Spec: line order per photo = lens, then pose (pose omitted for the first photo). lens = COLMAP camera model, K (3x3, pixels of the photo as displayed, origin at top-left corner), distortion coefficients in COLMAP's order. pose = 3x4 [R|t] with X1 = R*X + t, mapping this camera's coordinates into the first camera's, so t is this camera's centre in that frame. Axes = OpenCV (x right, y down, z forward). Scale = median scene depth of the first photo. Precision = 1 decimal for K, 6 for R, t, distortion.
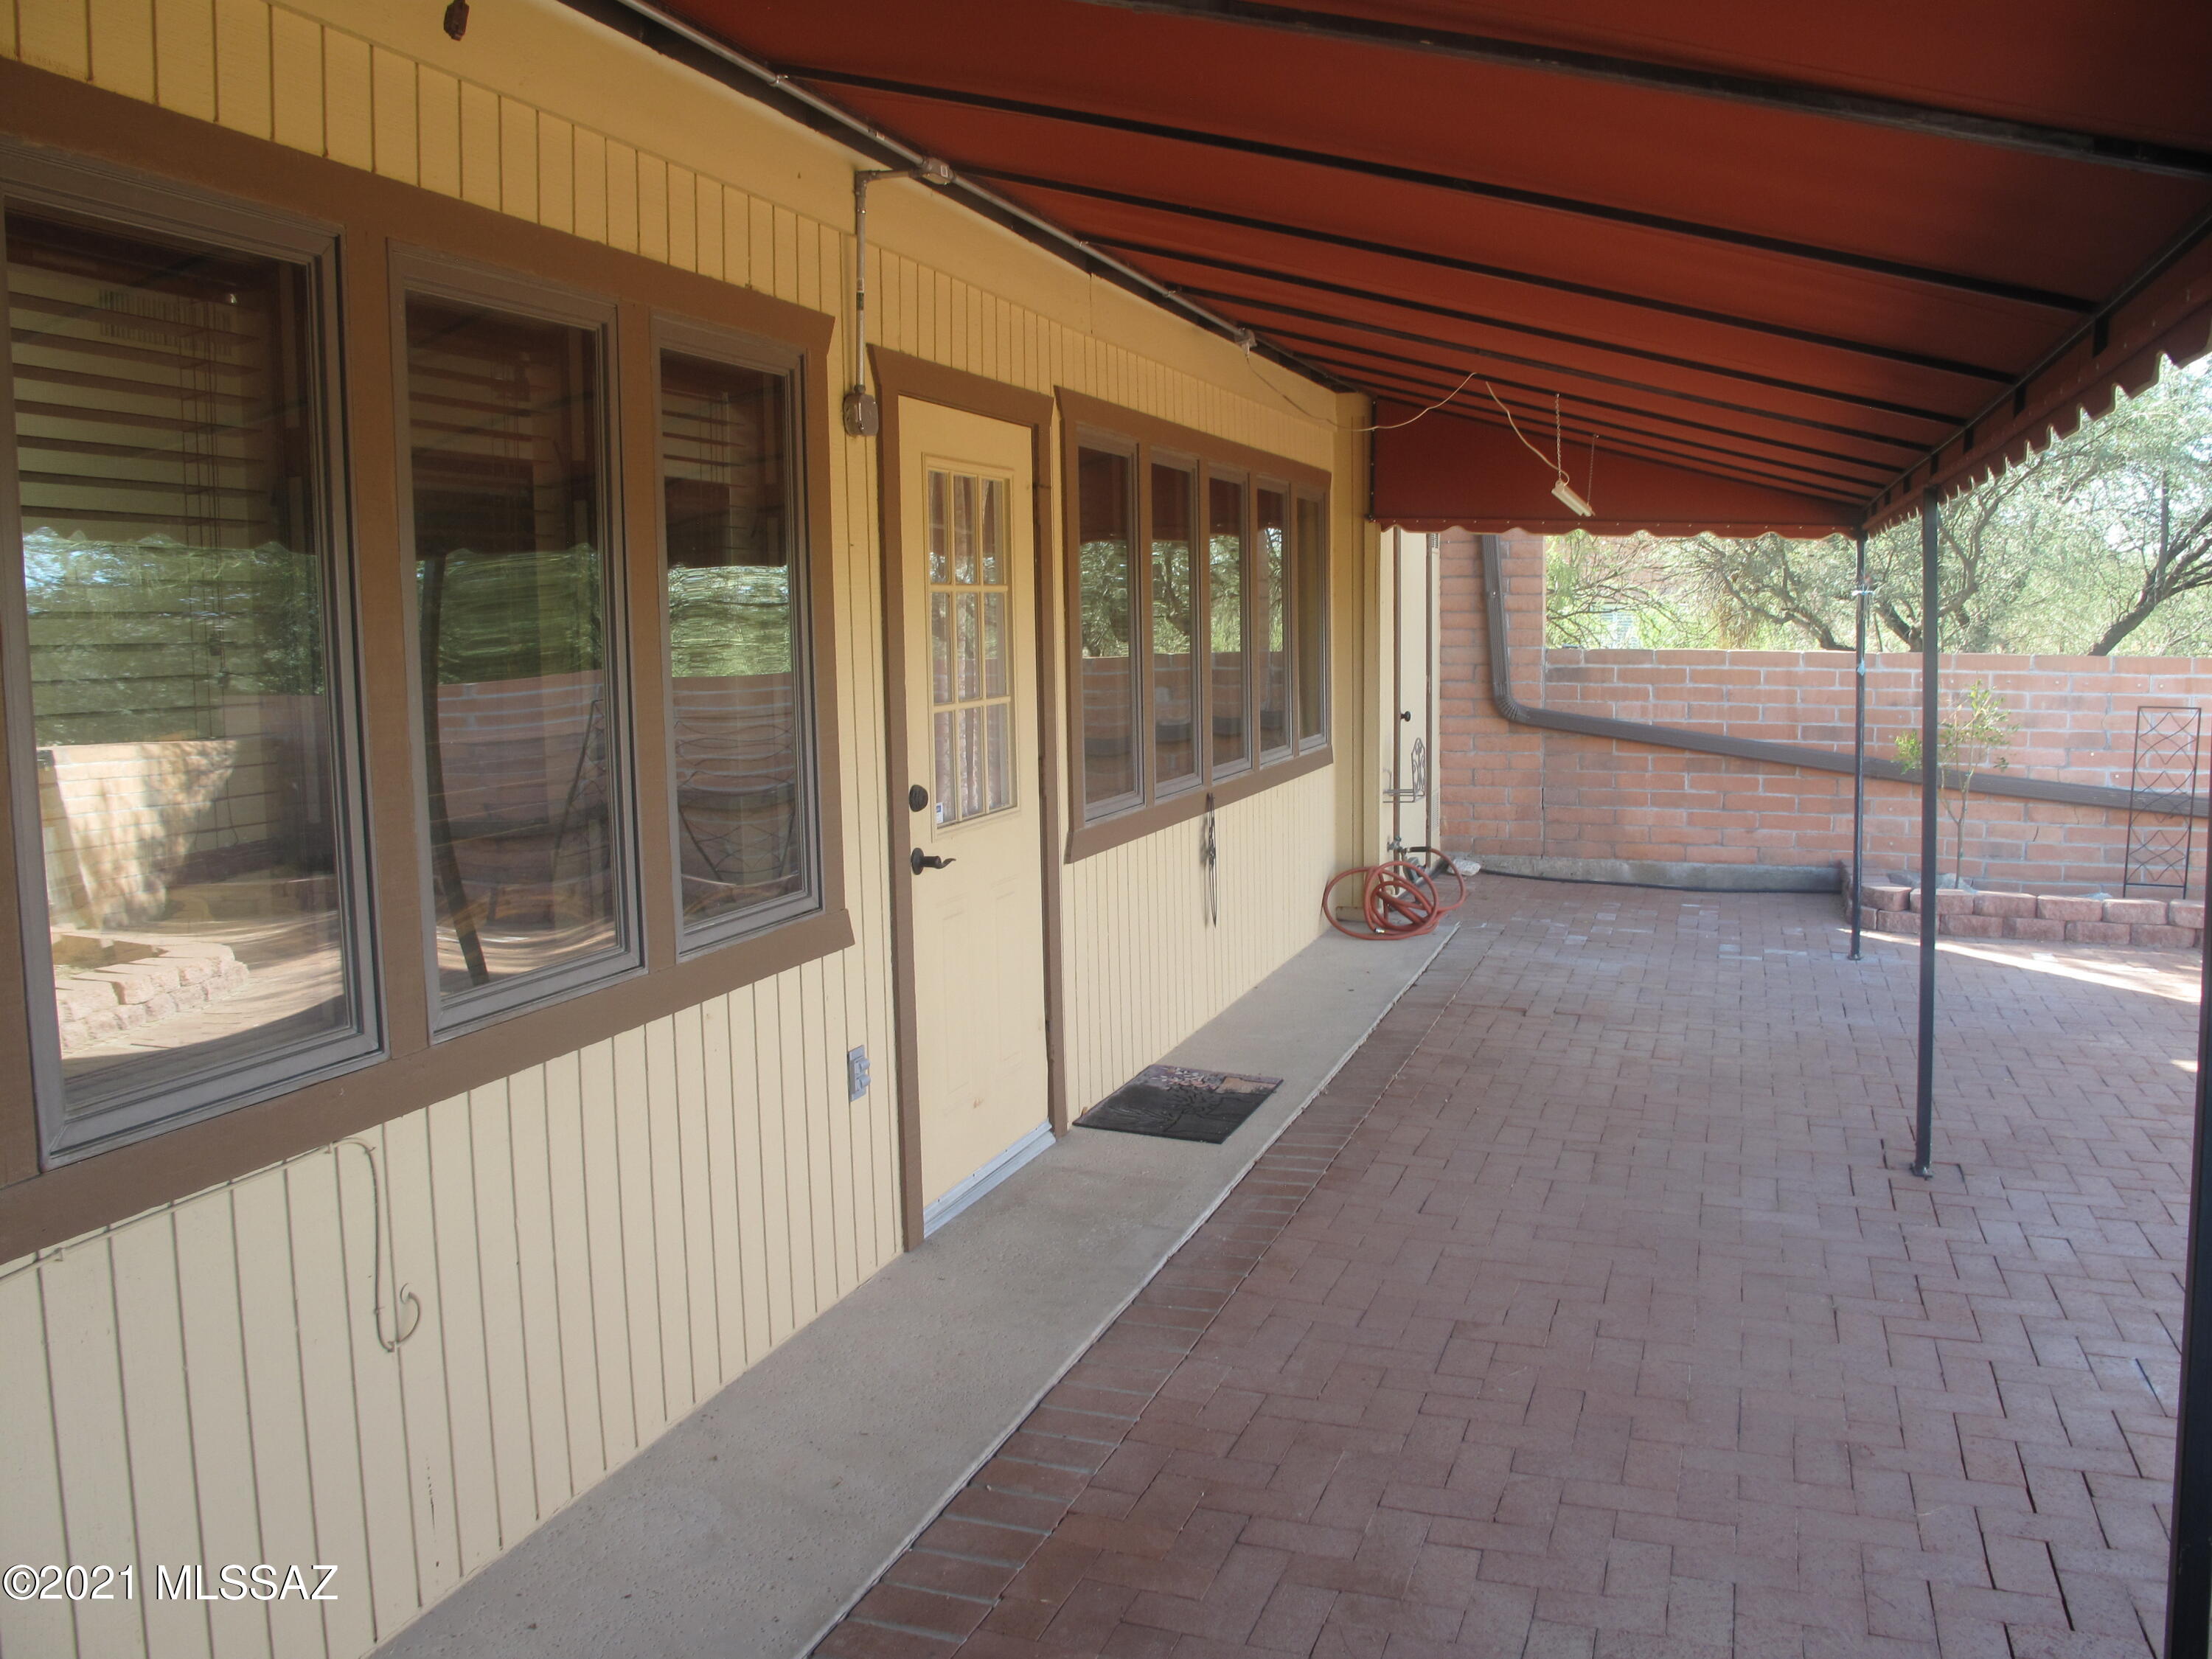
lens RADIAL K [[1846.8, 0, 1124.7], [0, 1846.8, 829.8], [0, 0, 1]] dist [-0.144742, 0.108563]
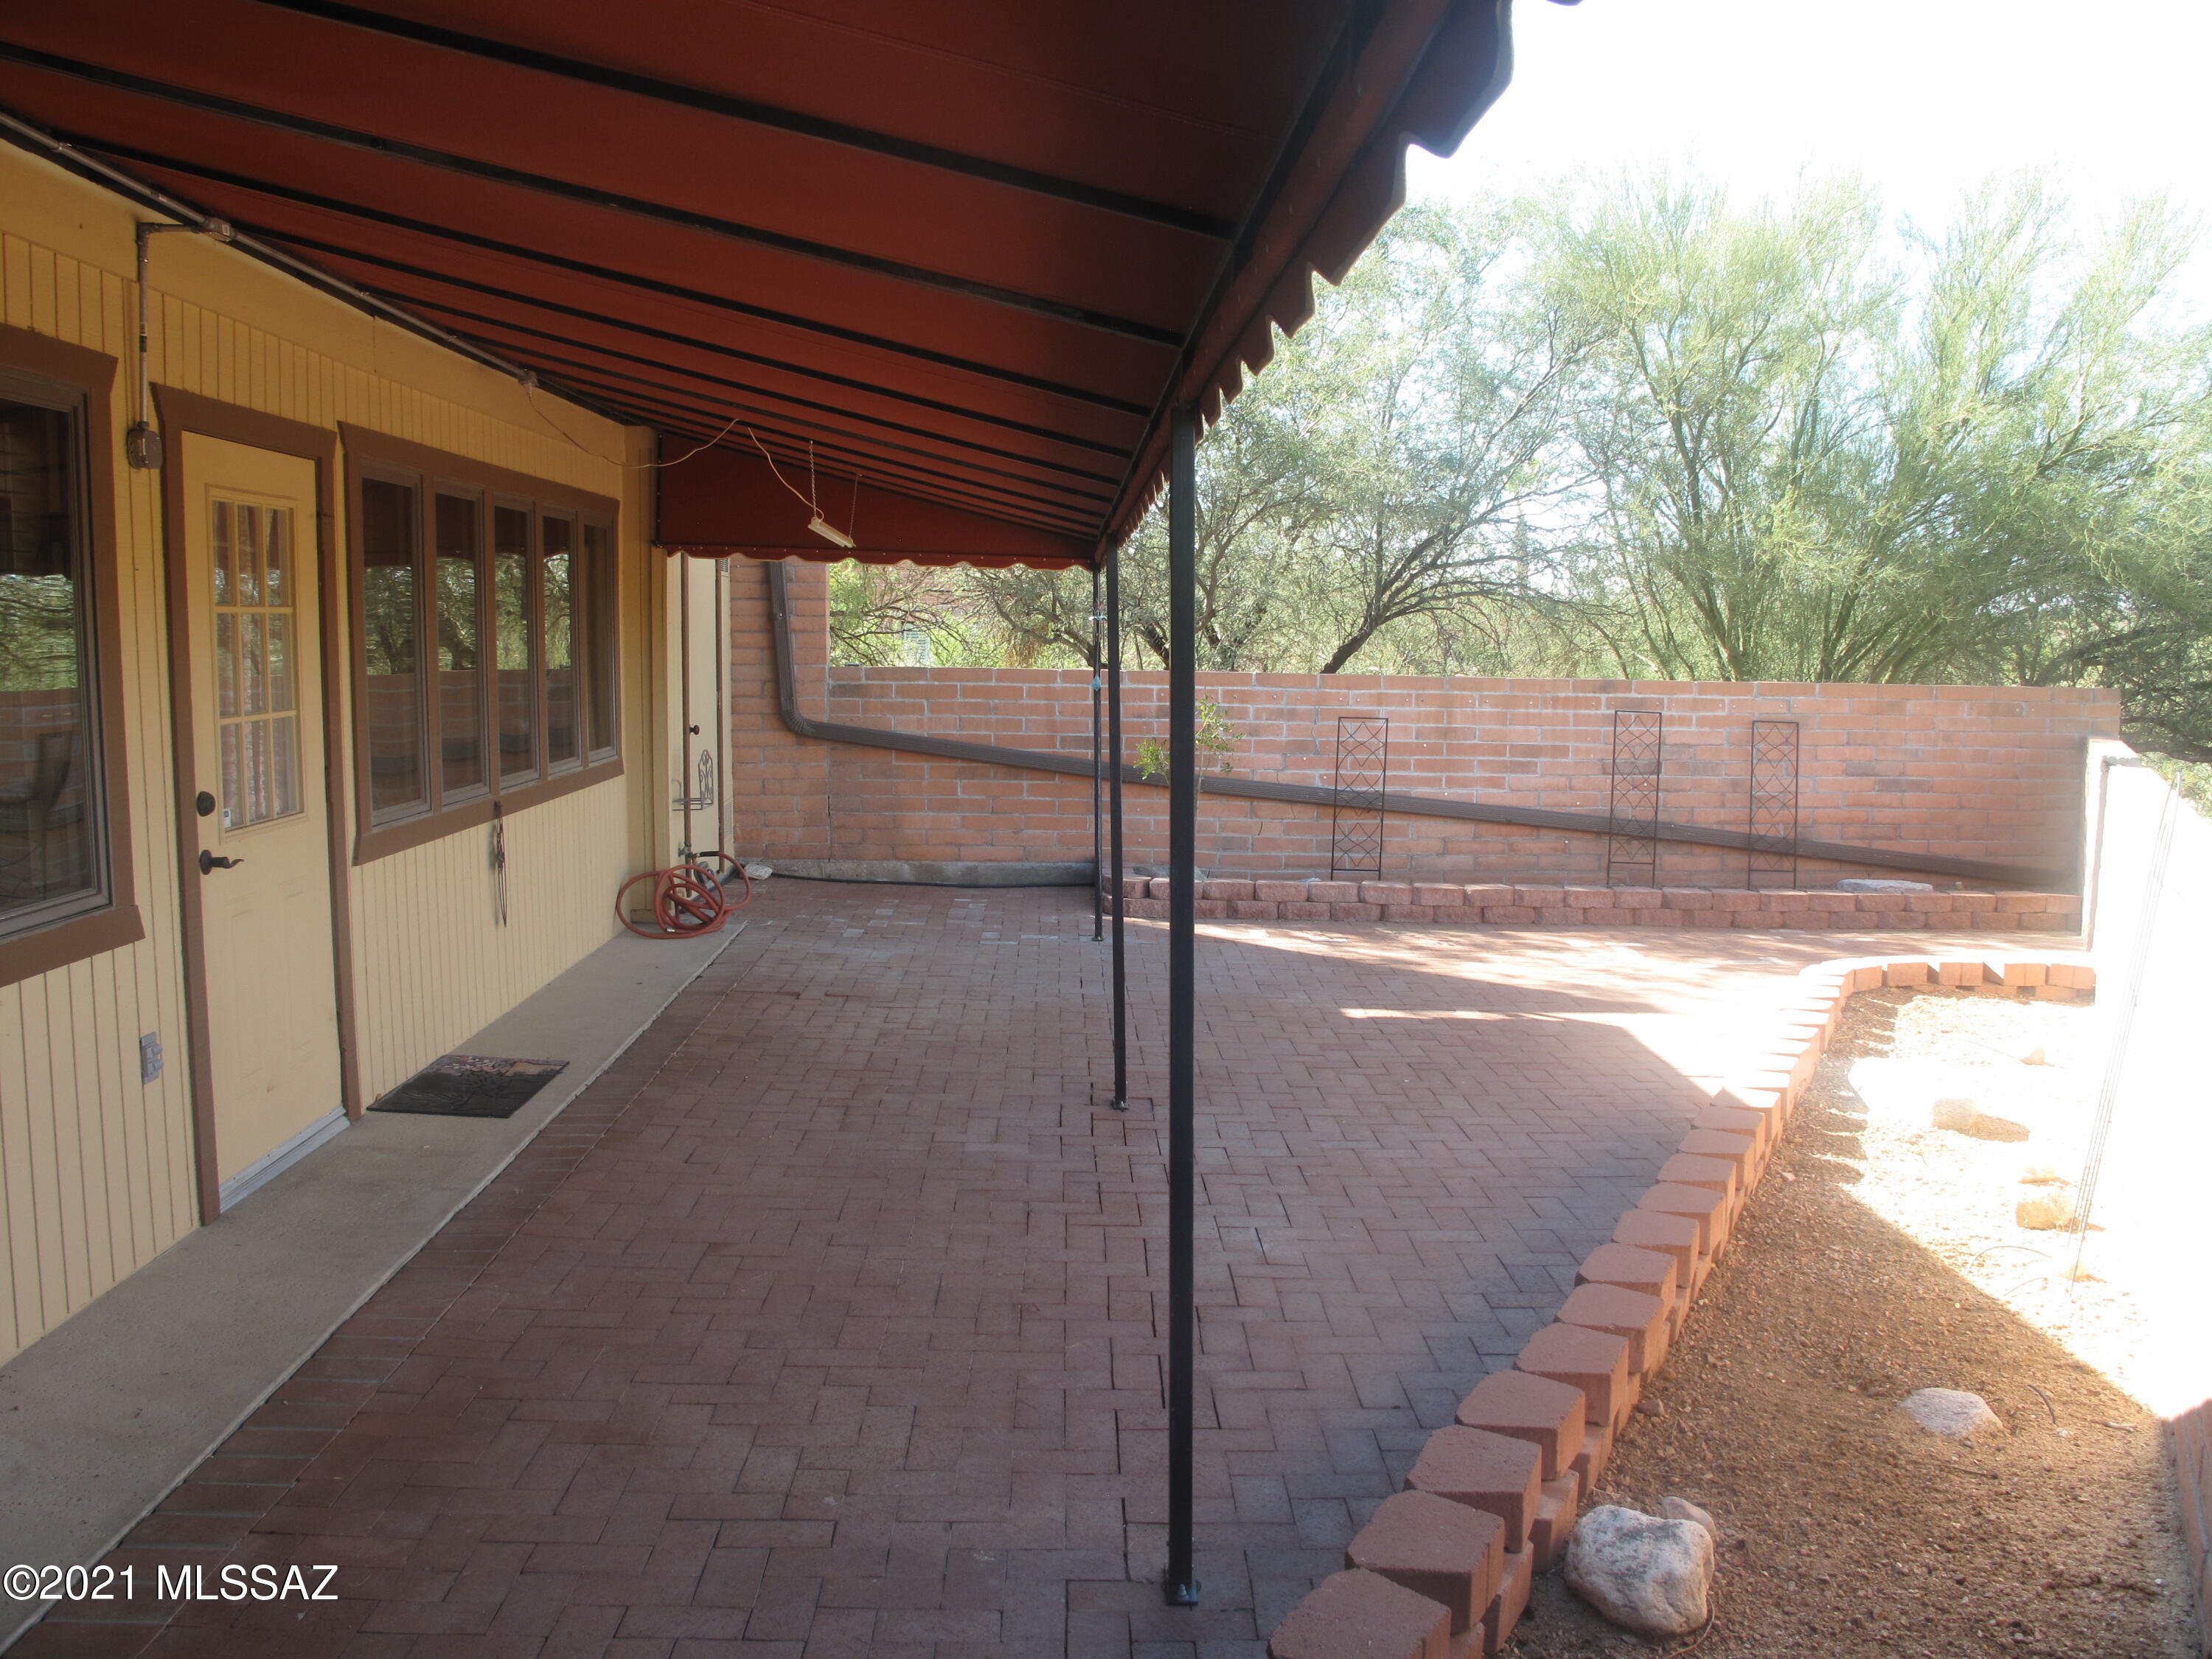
lens RADIAL K [[1846.8, 0, 1117.8], [0, 1846.8, 815.6], [0, 0, 1]] dist [-0.144742, 0.108563]
pose [[0.936570, -0.017332, 0.350052, 0.019373], [0.023334, 0.999644, -0.012936, 0.014590], [-0.349703, 0.020284, 0.936641, -0.155404]]
